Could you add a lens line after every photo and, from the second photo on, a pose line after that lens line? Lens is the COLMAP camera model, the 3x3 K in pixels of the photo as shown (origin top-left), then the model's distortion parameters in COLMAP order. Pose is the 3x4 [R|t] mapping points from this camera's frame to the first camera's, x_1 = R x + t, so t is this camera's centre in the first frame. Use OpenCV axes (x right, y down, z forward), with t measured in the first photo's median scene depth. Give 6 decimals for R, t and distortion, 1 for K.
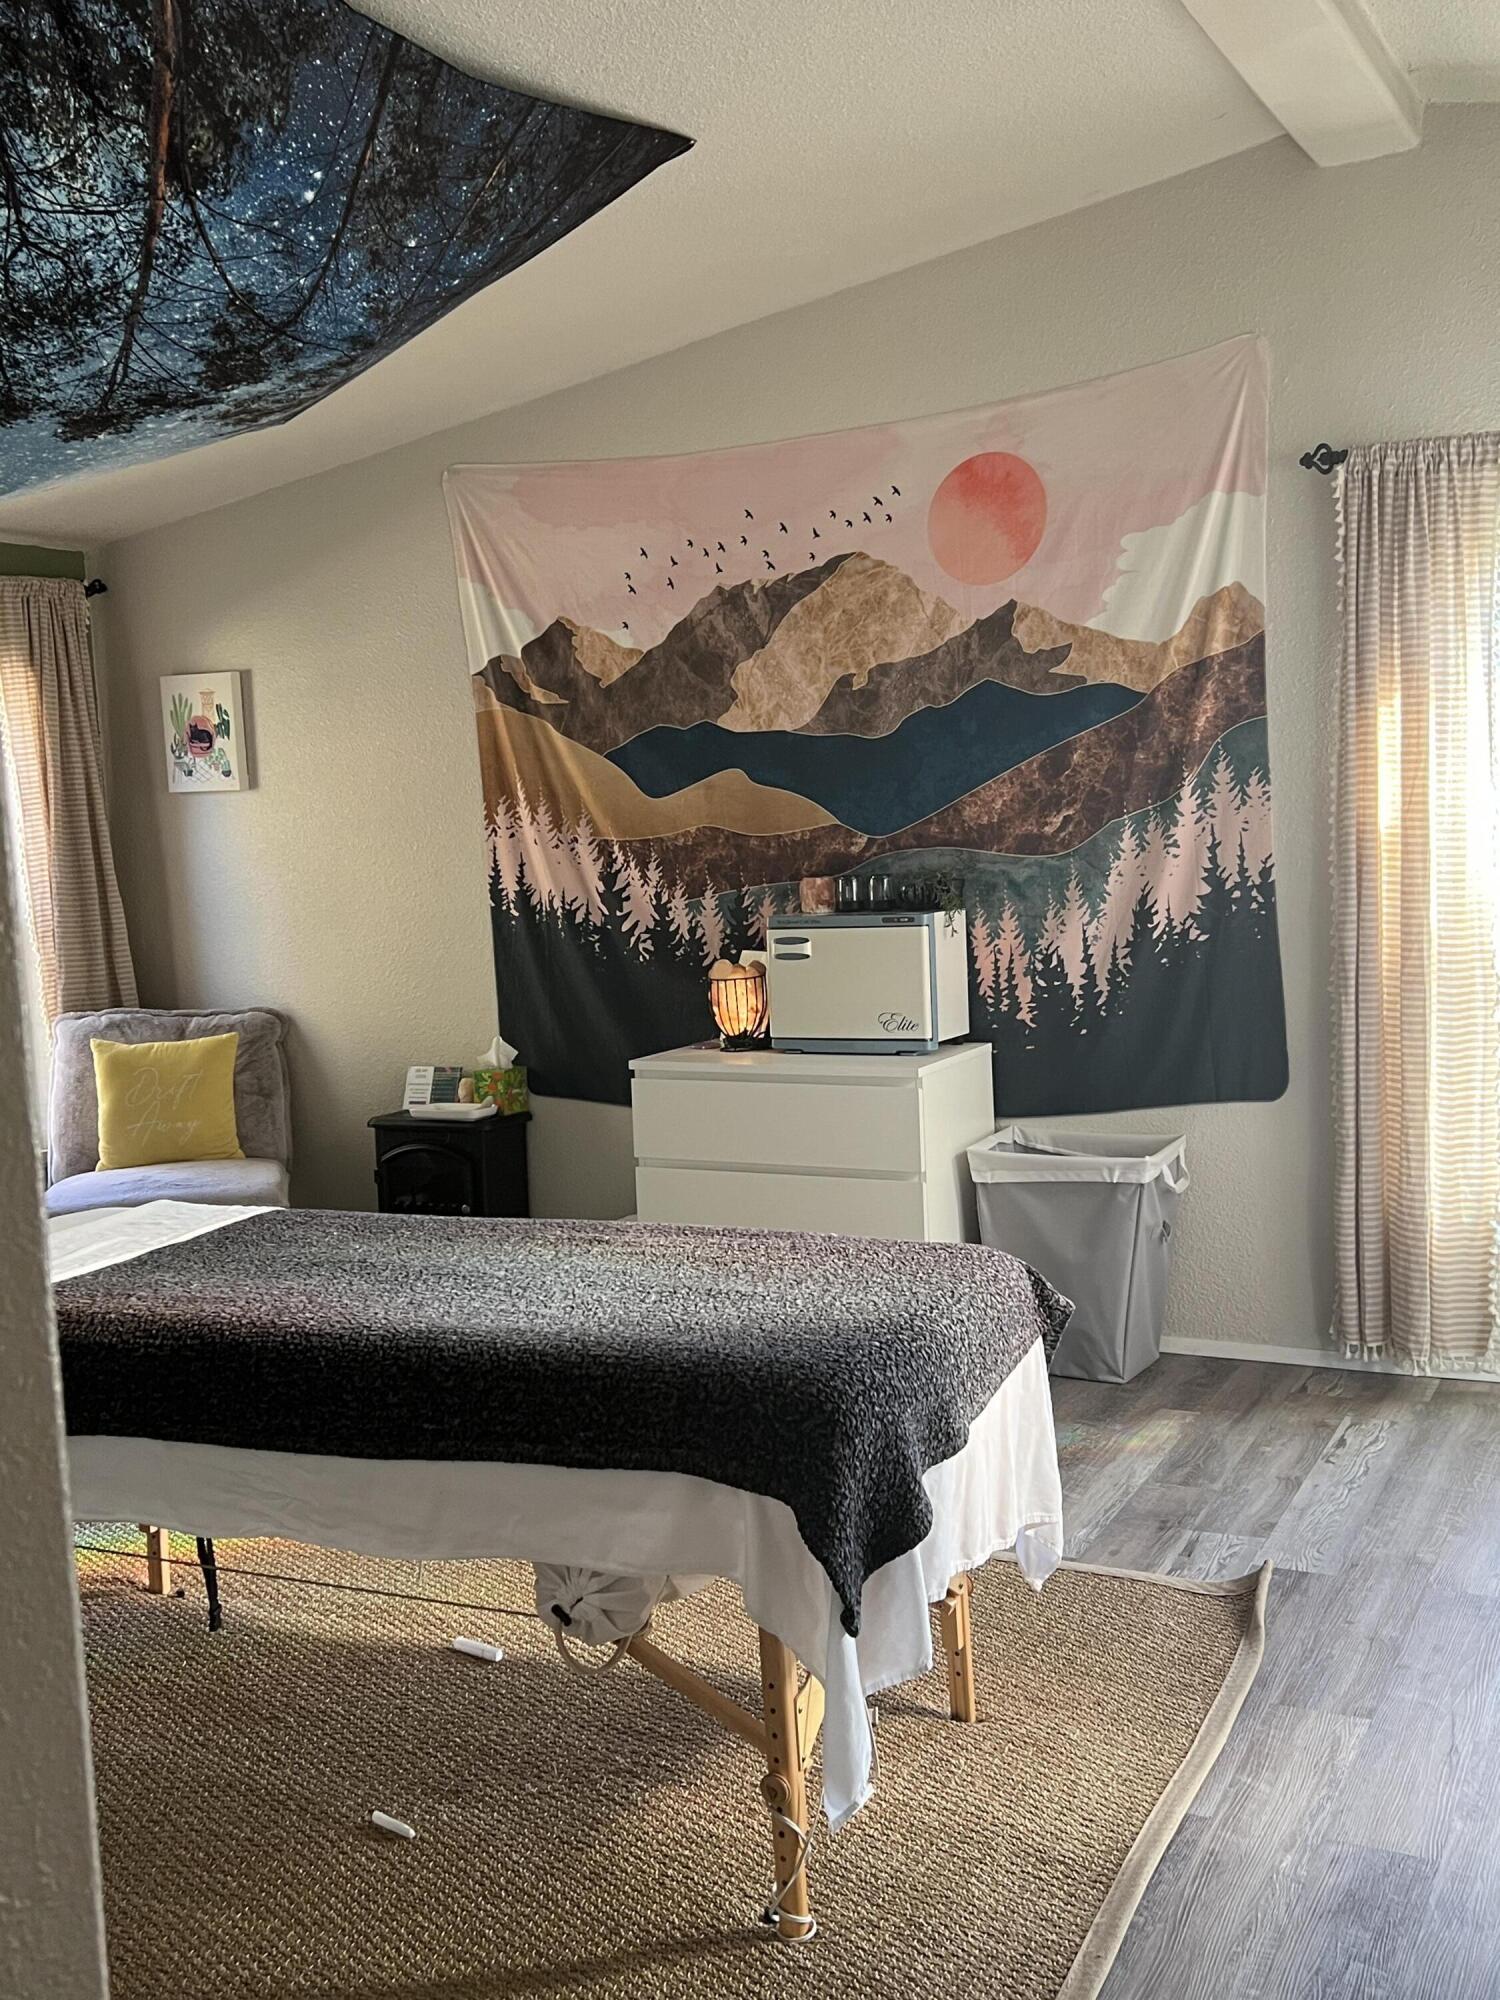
lens RADIAL K [[2034.4, 0, 752.0], [0, 2034.4, 1002.4], [0, 0, 1]] dist [0.034260, 0.000000]
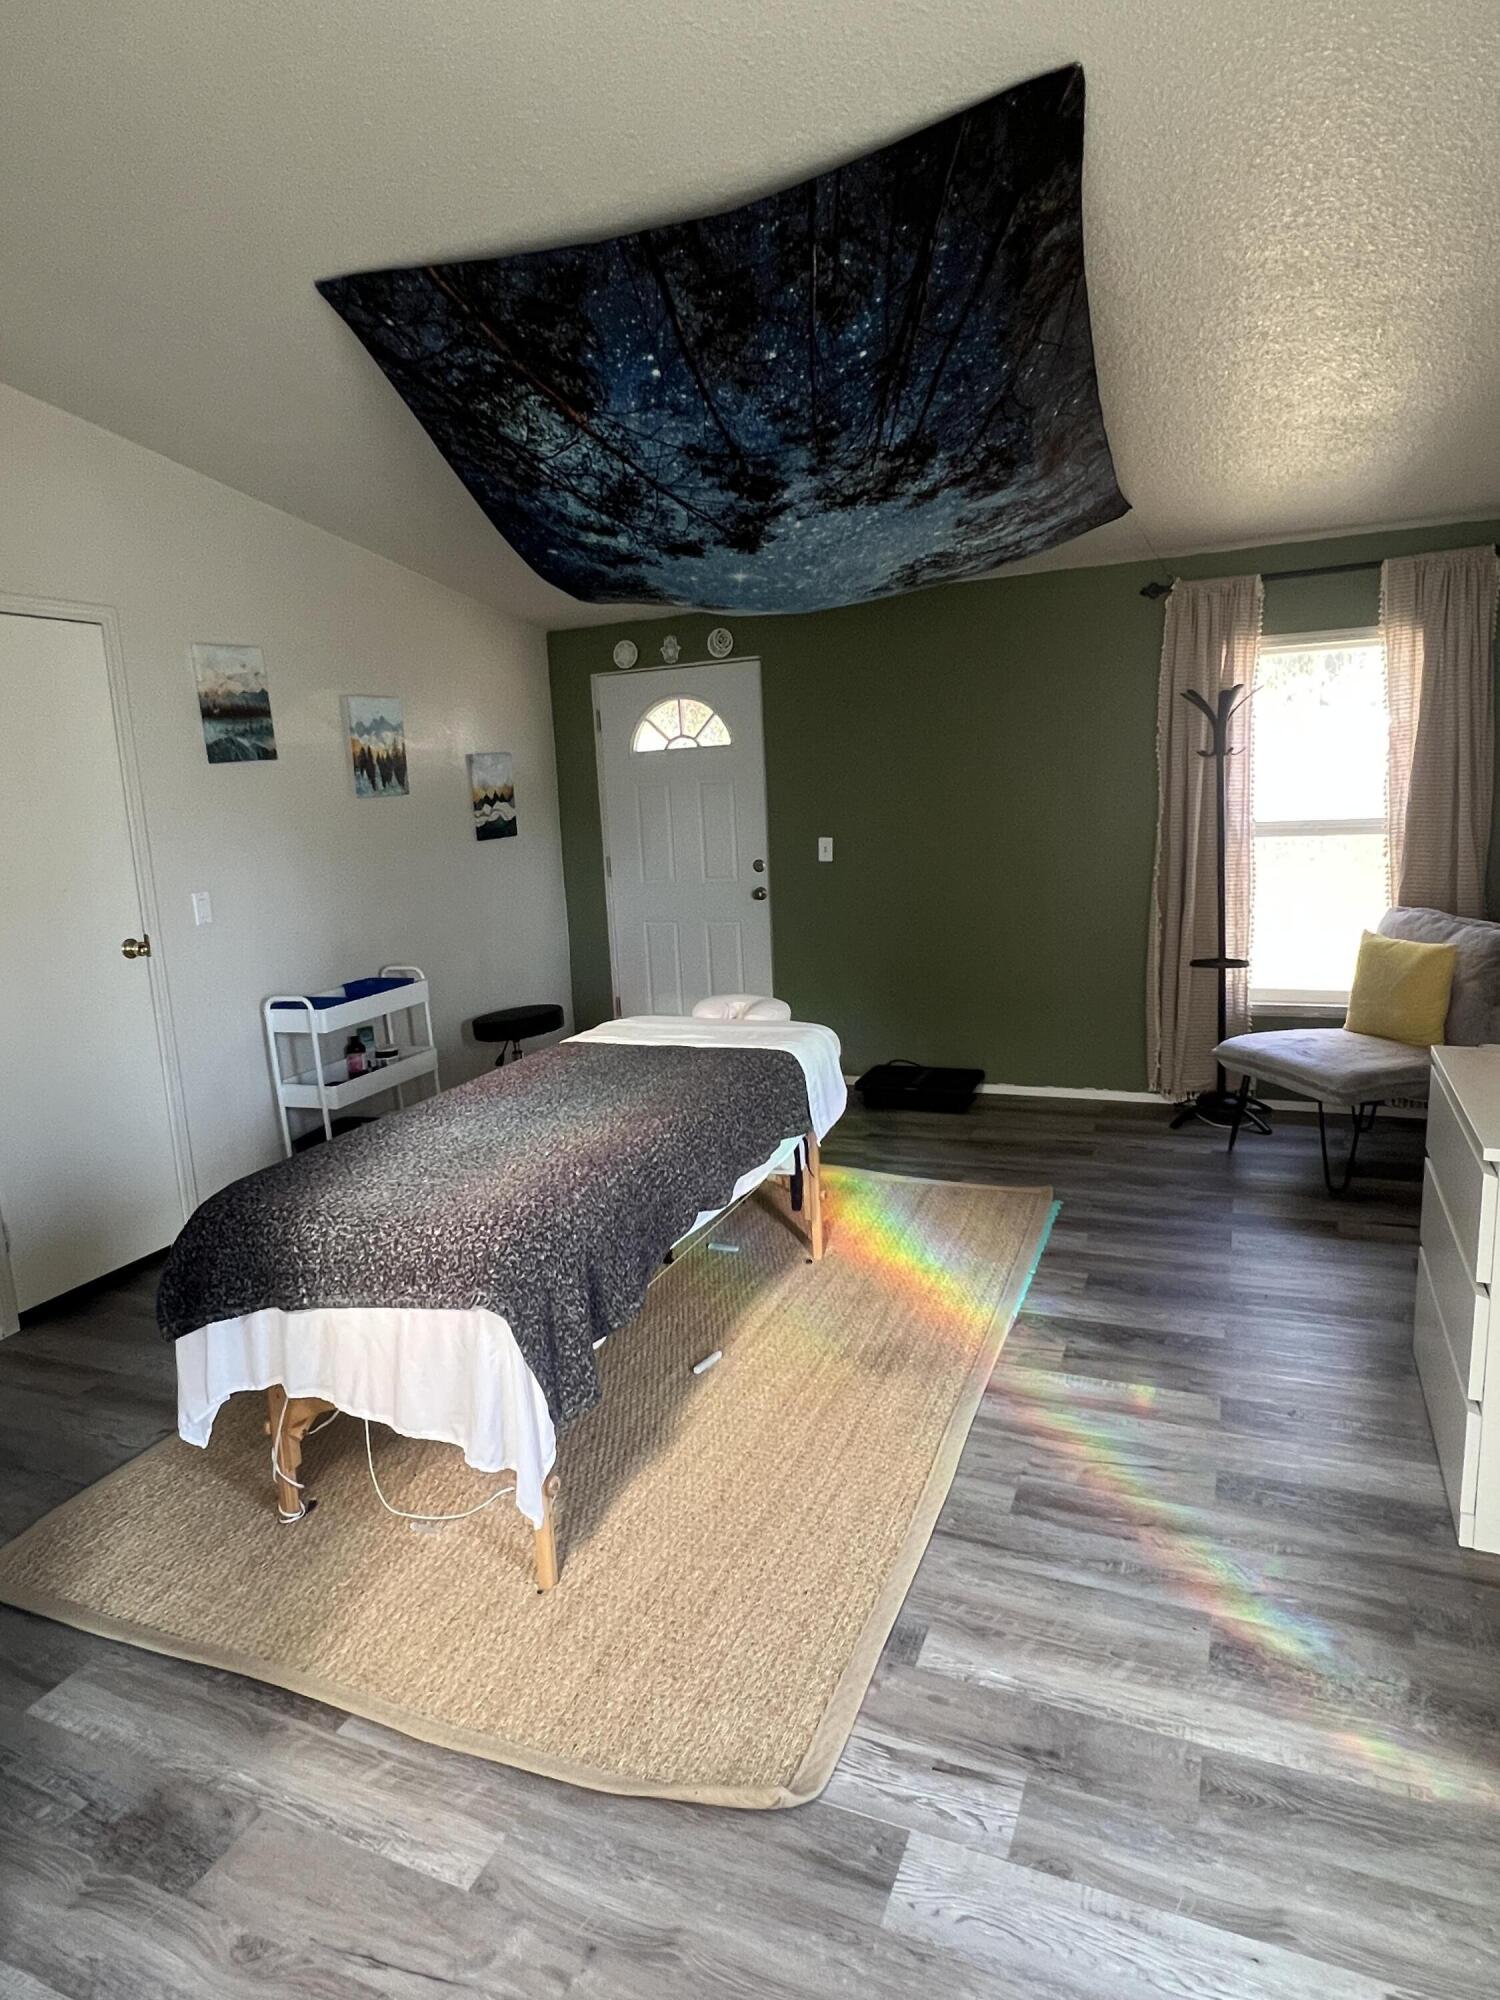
lens RADIAL K [[1161.5, 0, 741.7], [0, 1161.5, 985.3], [0, 0, 1]] dist [-0.005374, -0.000188]
pose [[0.055395, 0.215443, -0.974944, 0.540340], [-0.055072, 0.975616, 0.212463, -0.115320], [0.996945, 0.041923, 0.065909, 0.804843]]
